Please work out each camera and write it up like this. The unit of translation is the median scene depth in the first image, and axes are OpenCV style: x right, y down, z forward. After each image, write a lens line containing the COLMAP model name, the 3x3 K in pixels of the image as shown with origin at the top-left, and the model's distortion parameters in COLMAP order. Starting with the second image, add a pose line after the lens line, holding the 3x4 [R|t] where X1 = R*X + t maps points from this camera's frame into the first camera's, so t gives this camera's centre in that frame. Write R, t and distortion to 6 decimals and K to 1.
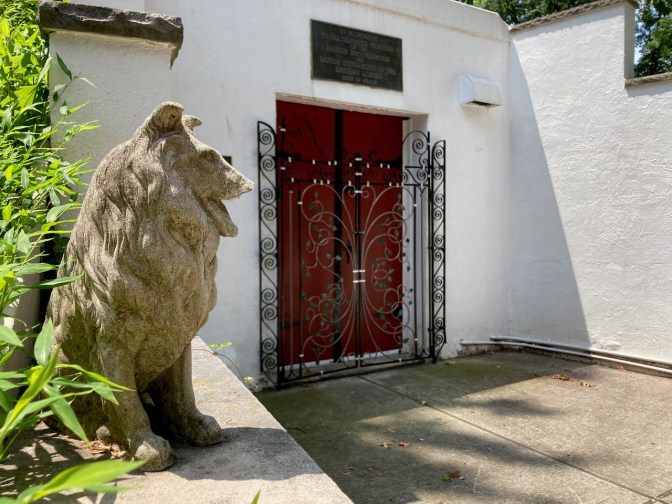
lens RADIAL K [[537.9, 0, 335.7], [0, 537.9, 255.2], [0, 0, 1]] dist [-0.006818, -0.008015]
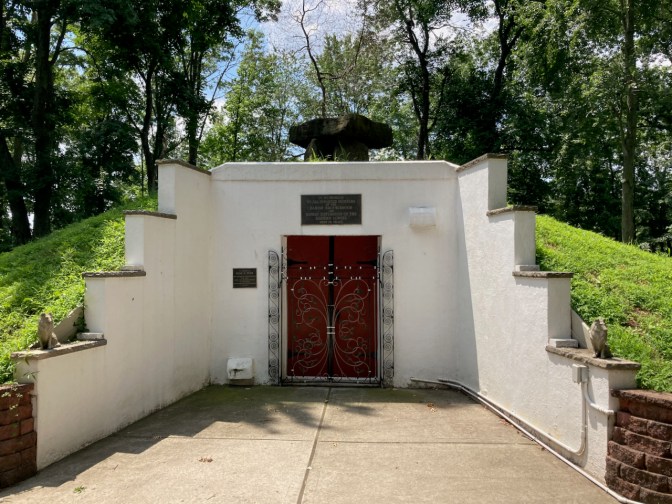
lens RADIAL K [[537.9, 0, 335.9], [0, 537.9, 250.6], [0, 0, 1]] dist [-0.006818, -0.008015]
pose [[0.821280, -0.008871, -0.570456, 1.069192], [-0.036825, 0.996970, -0.068519, -0.101603], [0.569336, 0.077280, 0.818465, -0.463205]]
